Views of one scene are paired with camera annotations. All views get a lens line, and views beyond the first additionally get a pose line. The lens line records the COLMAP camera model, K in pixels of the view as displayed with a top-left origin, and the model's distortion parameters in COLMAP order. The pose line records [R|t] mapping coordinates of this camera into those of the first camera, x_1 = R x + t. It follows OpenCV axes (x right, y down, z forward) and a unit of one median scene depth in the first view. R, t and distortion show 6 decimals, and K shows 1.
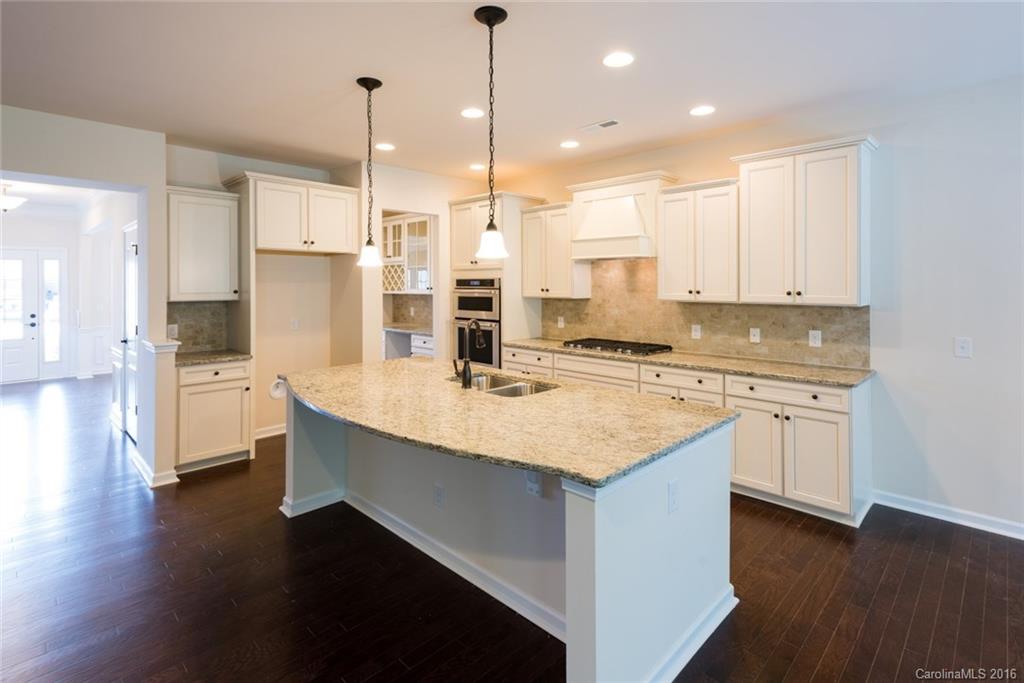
lens RADIAL K [[486.5, 0, 510.3], [0, 486.5, 283.2], [0, 0, 1]] dist [0.016092, -0.003044]
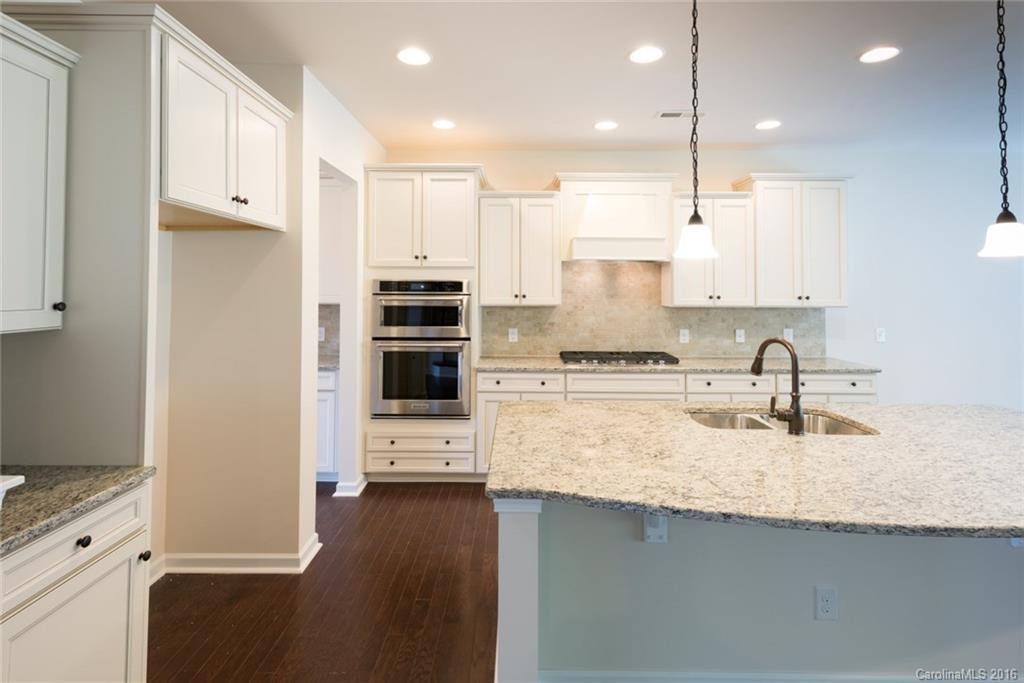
lens RADIAL K [[486.5, 0, 504.8], [0, 486.5, 284.9], [0, 0, 1]] dist [0.016092, -0.003044]
pose [[0.728150, 0.006909, 0.685383, -0.538069], [-0.005889, 0.999975, -0.003823, -0.001539], [-0.685392, -0.001252, 0.728173, 0.461348]]
